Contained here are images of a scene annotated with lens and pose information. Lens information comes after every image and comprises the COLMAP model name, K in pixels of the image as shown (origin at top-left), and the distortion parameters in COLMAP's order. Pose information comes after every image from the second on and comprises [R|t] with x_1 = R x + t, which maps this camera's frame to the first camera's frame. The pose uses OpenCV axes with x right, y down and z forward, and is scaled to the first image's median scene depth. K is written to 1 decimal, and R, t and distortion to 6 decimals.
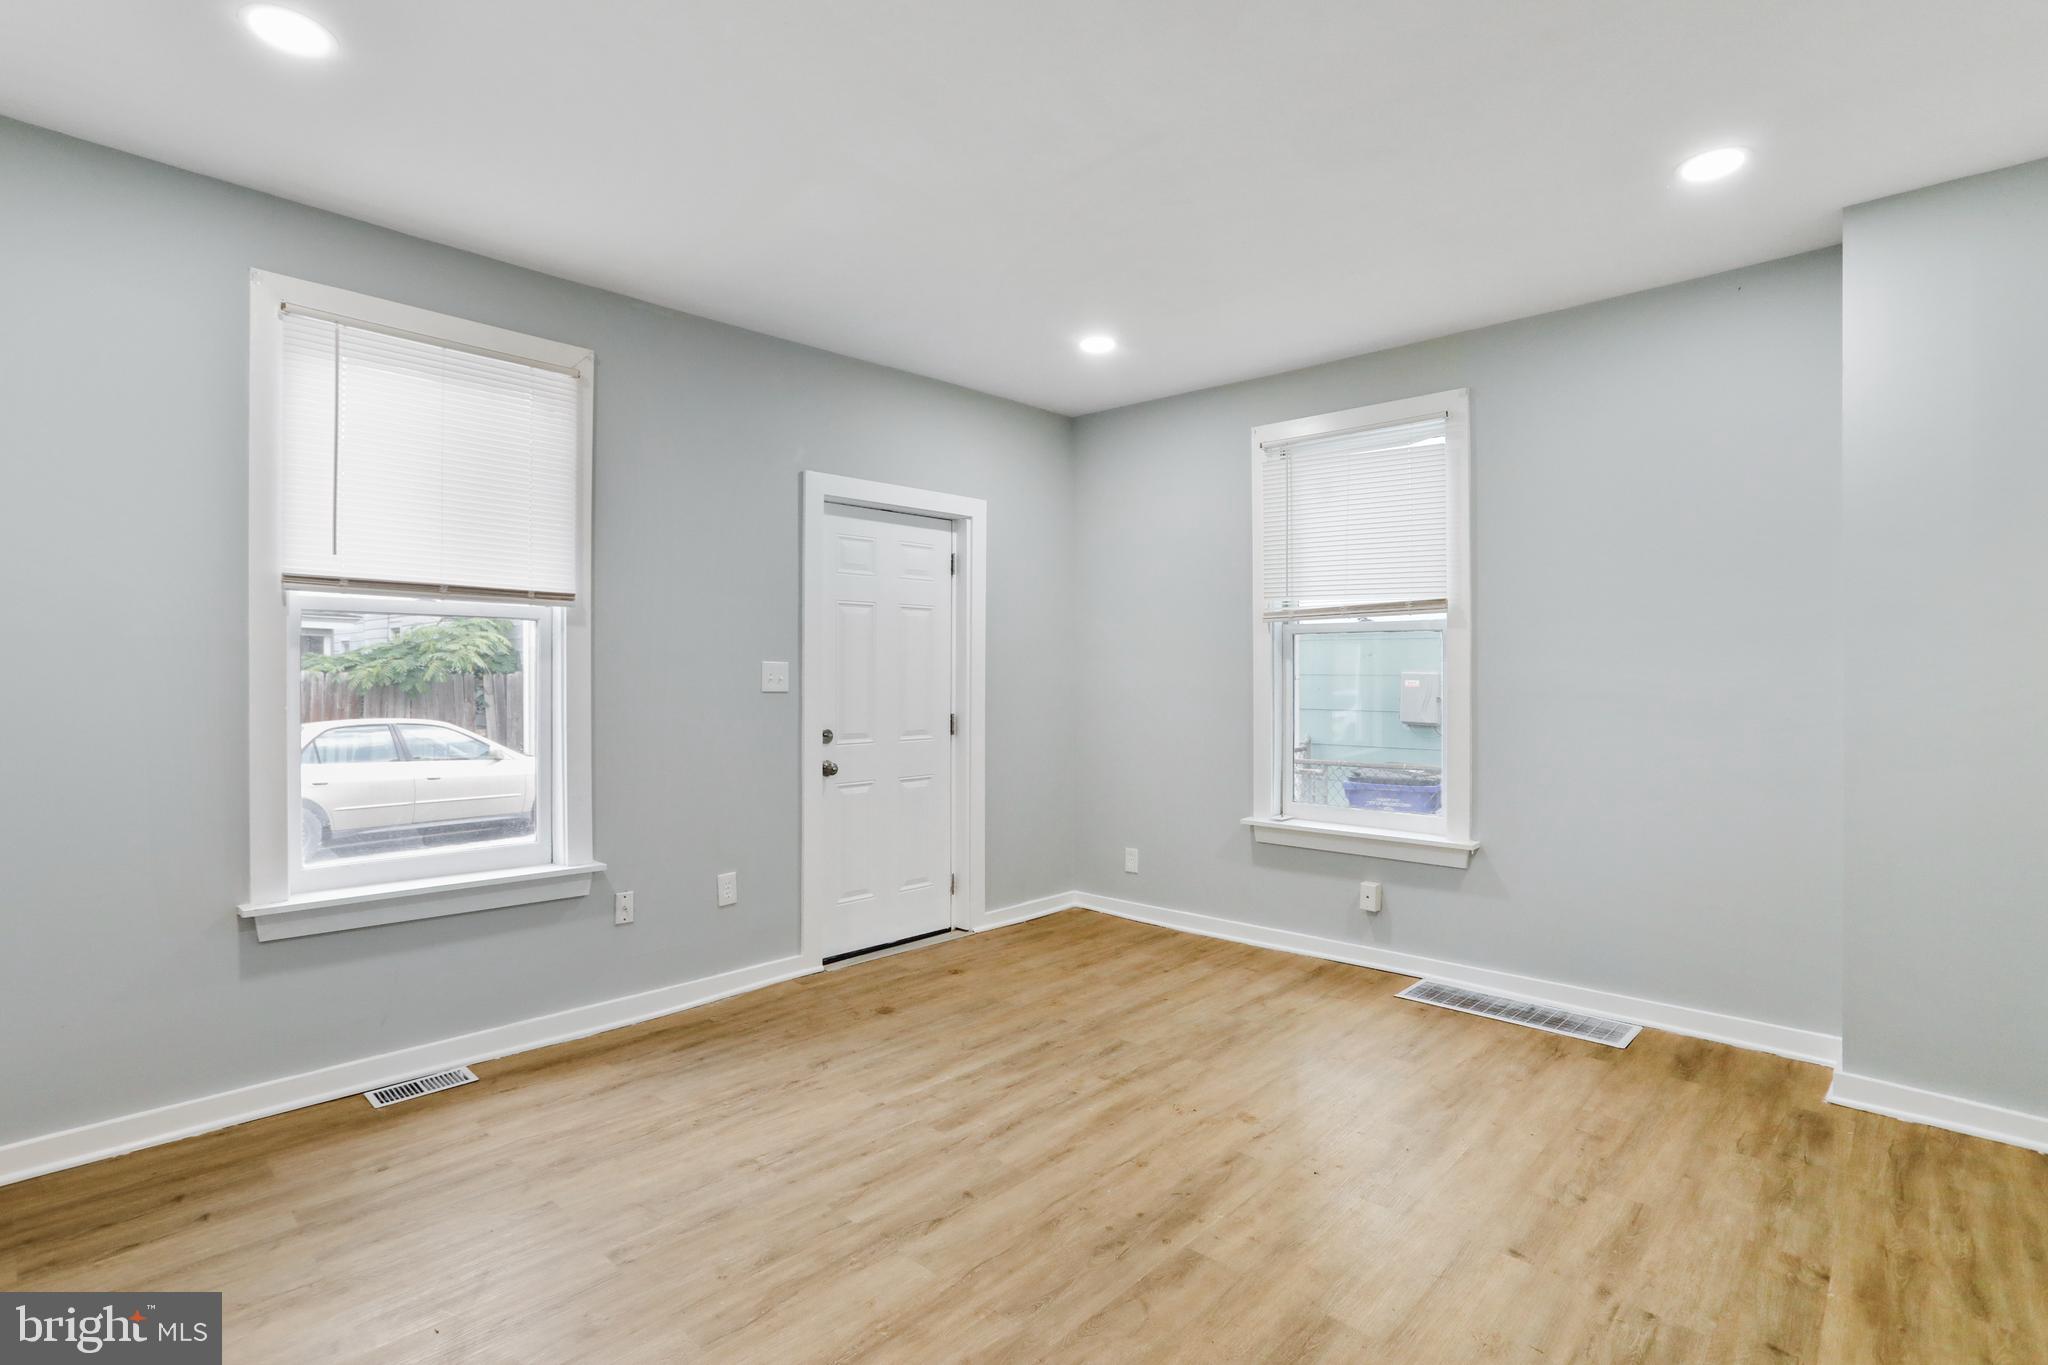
lens RADIAL K [[995.6, 0, 1019.1], [0, 995.6, 667.0], [0, 0, 1]] dist [-0.063023, 0.032887]
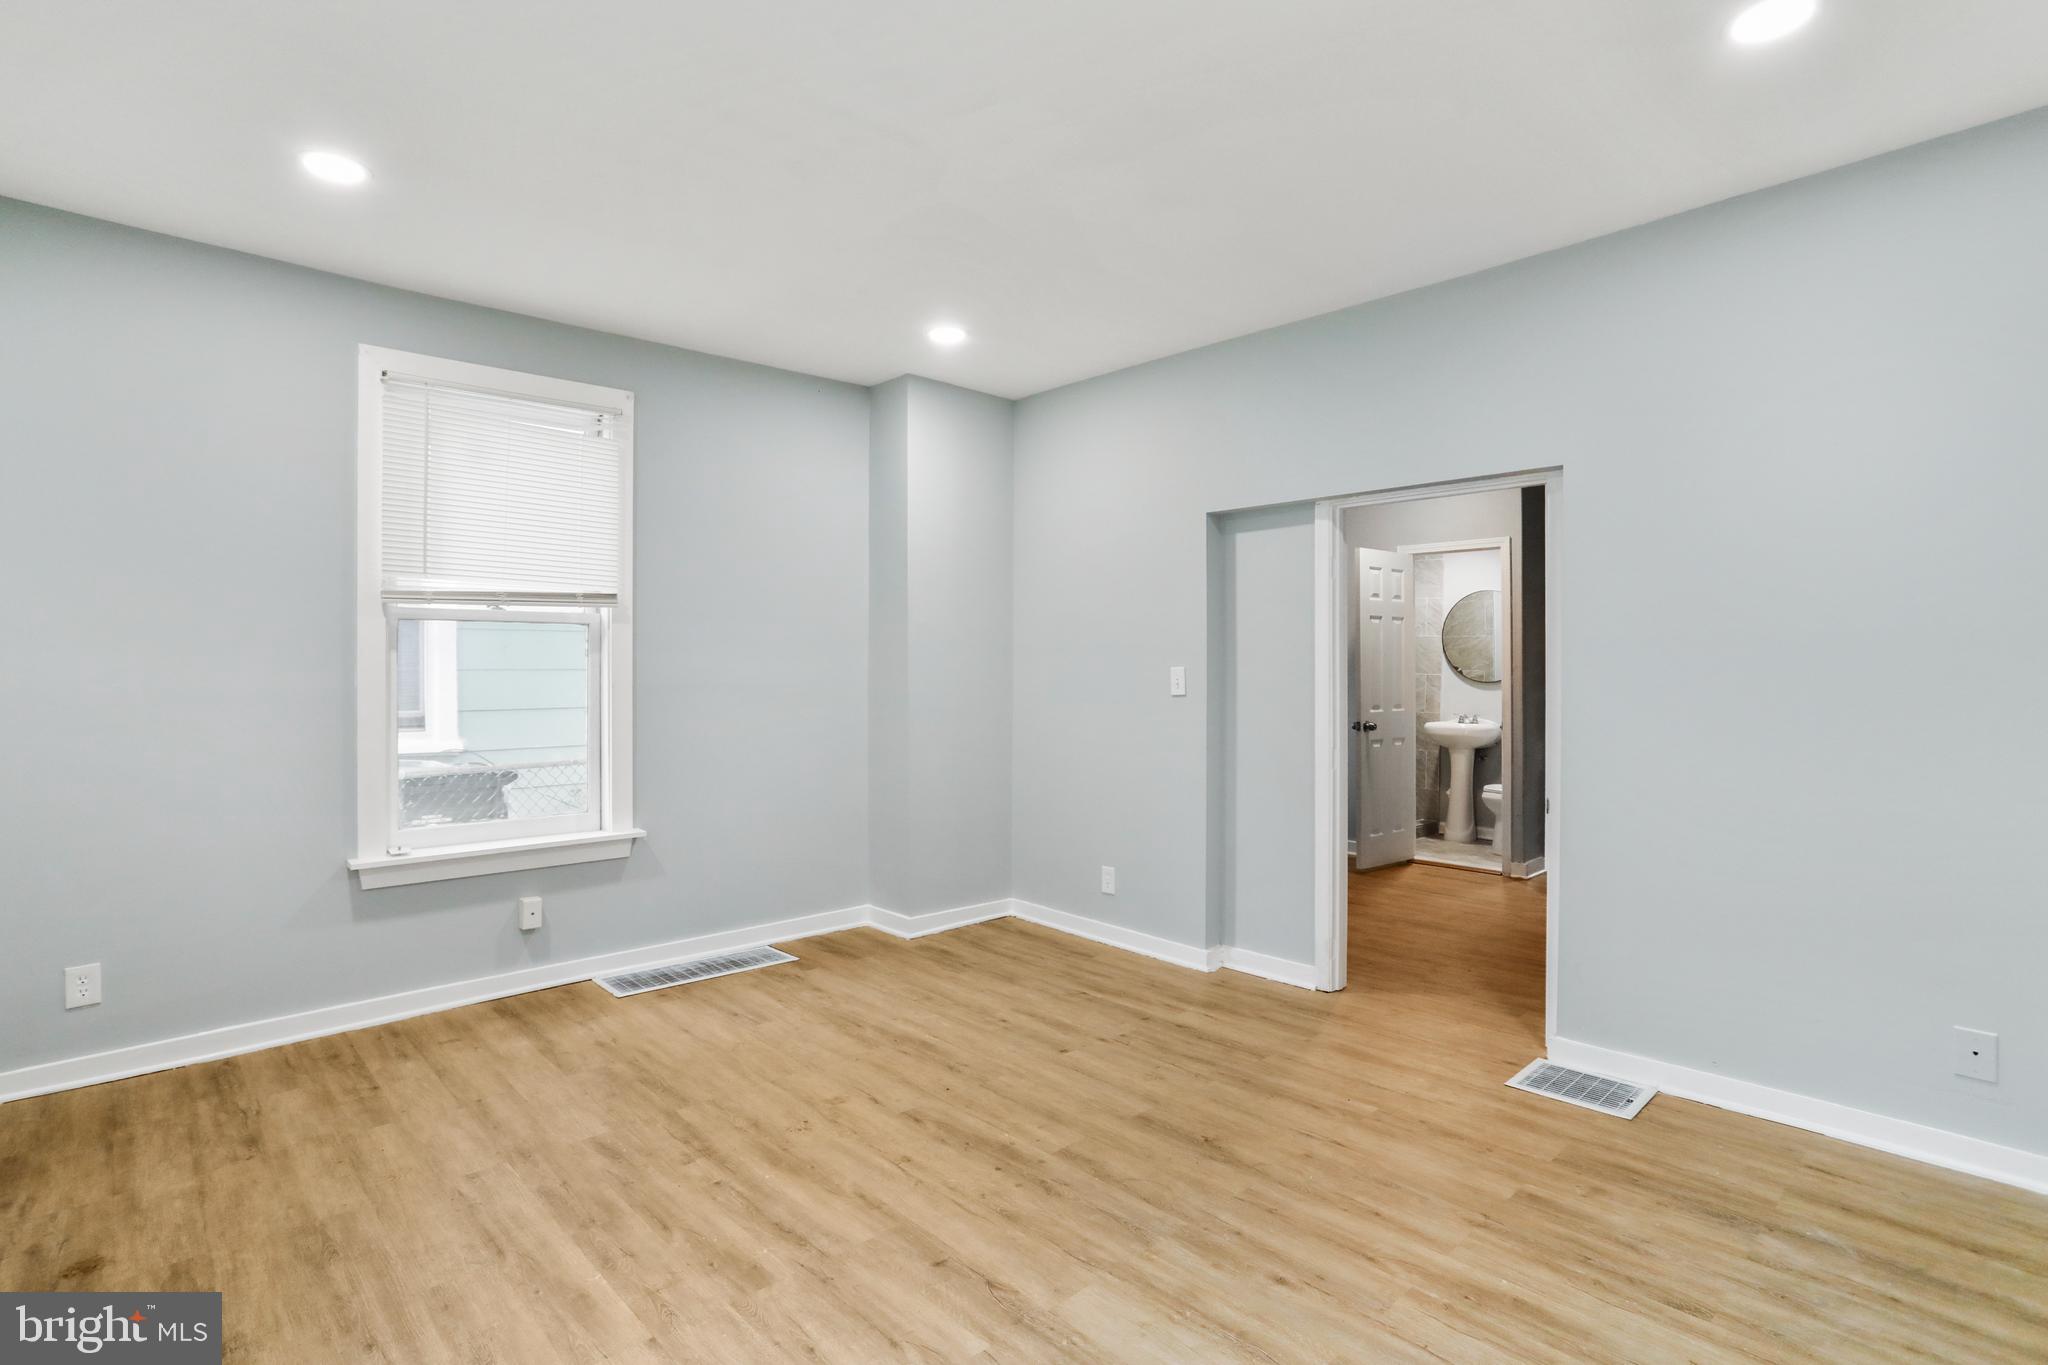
lens RADIAL K [[995.6, 0, 1019.1], [0, 995.6, 667.0], [0, 0, 1]] dist [-0.063023, 0.032887]
pose [[0.055887, -0.001543, 0.998436, -0.762066], [-0.004038, 0.999990, 0.001771, 0.003231], [-0.998429, -0.004130, 0.055880, 0.732597]]
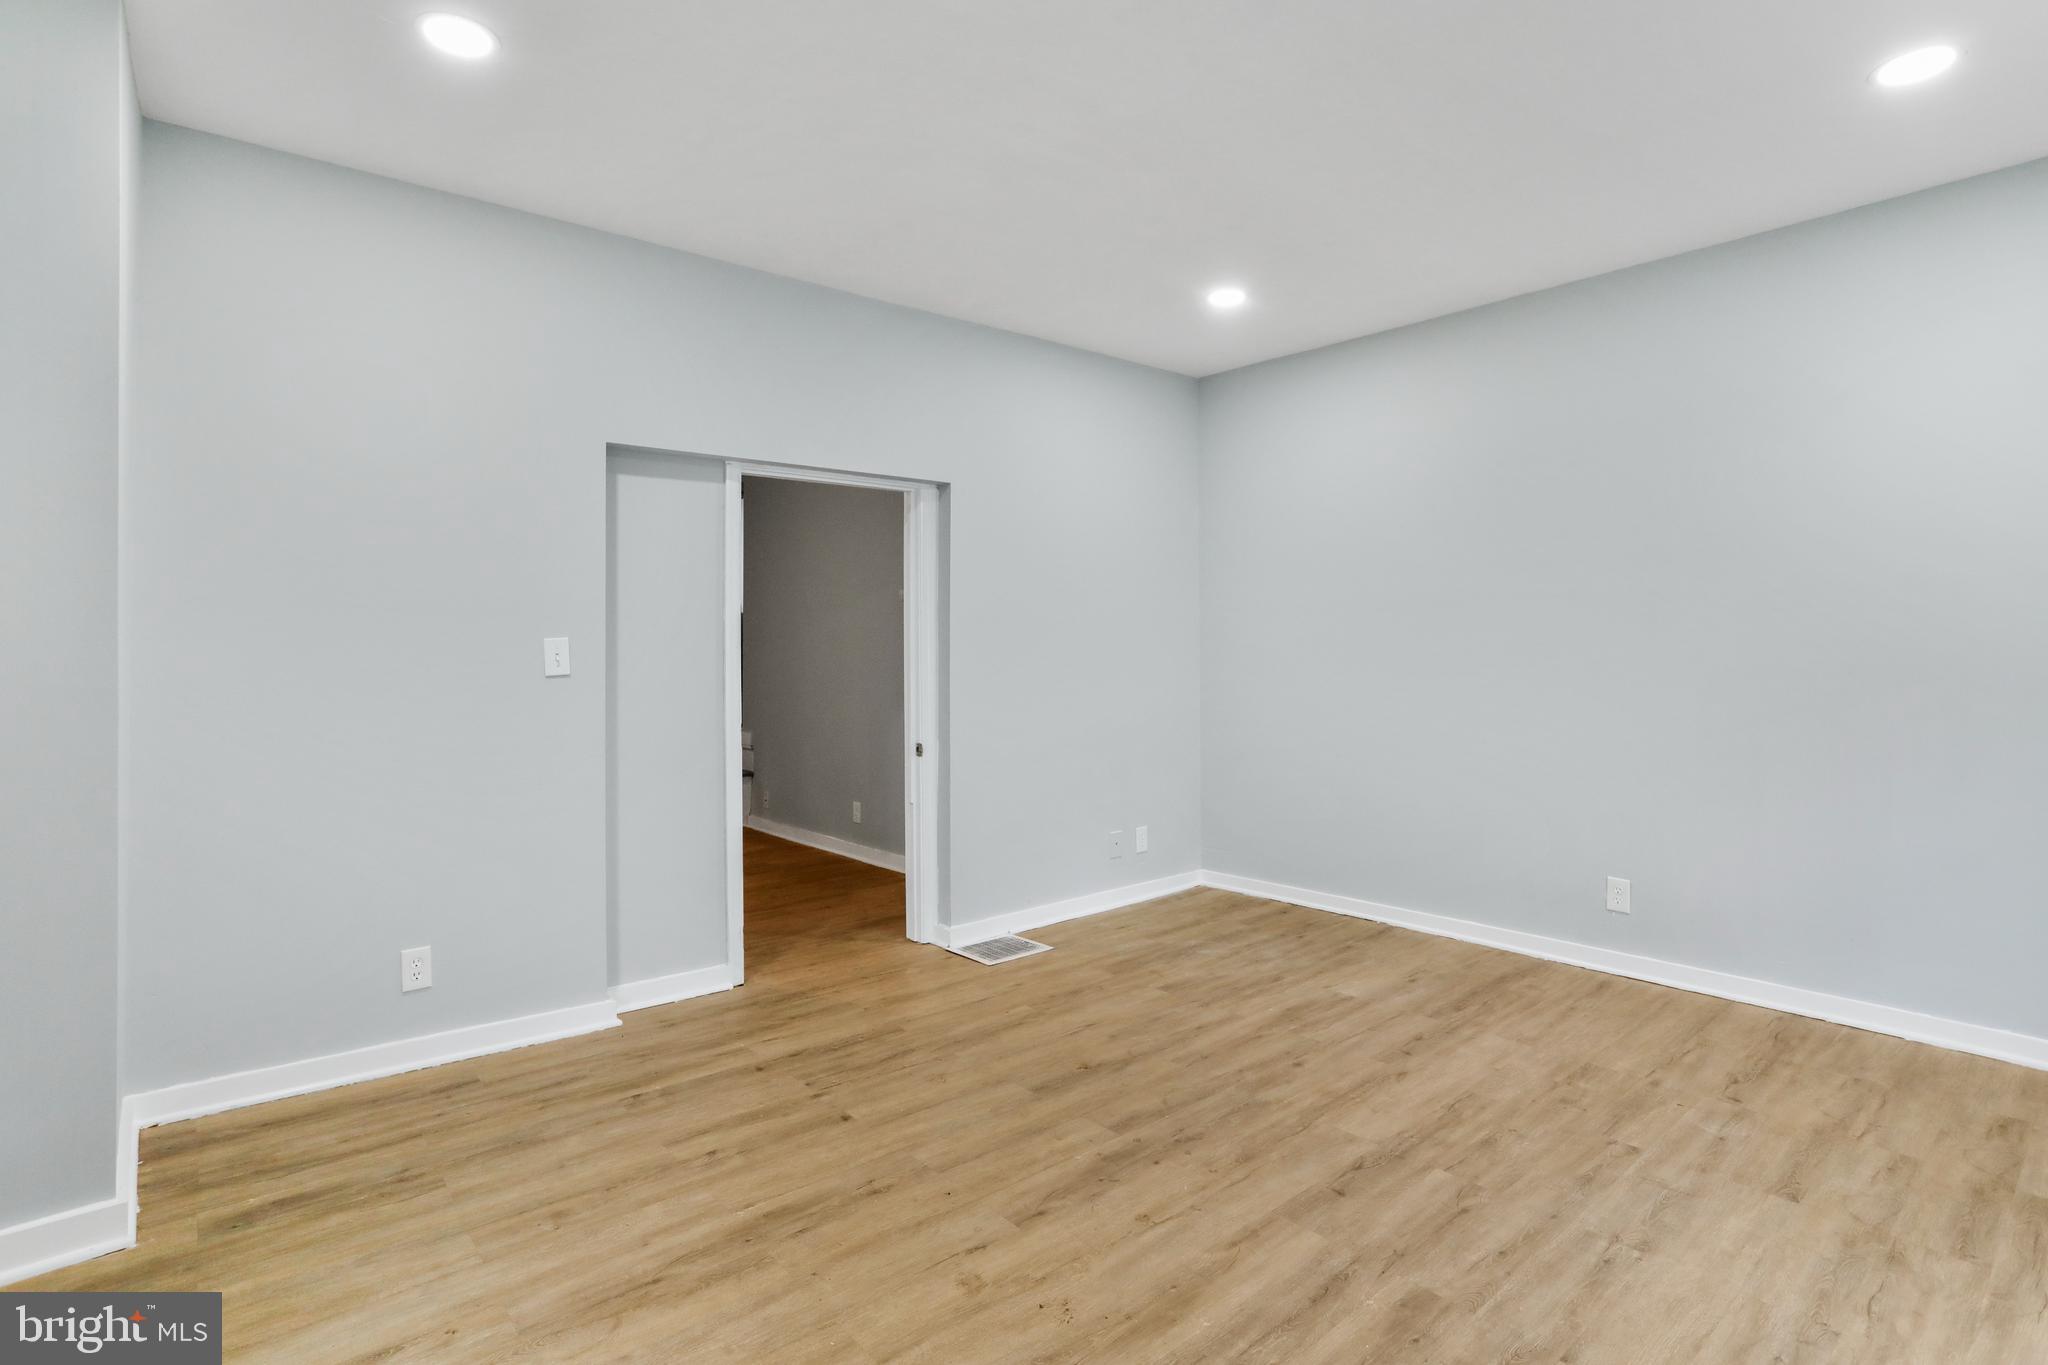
lens RADIAL K [[995.6, 0, 1019.1], [0, 995.6, 667.0], [0, 0, 1]] dist [-0.063023, 0.032887]
pose [[-0.993430, 0.000141, 0.114444, 0.118716], [0.001529, 0.999926, 0.012041, 0.024534], [-0.114434, 0.012137, -0.993357, 1.615259]]
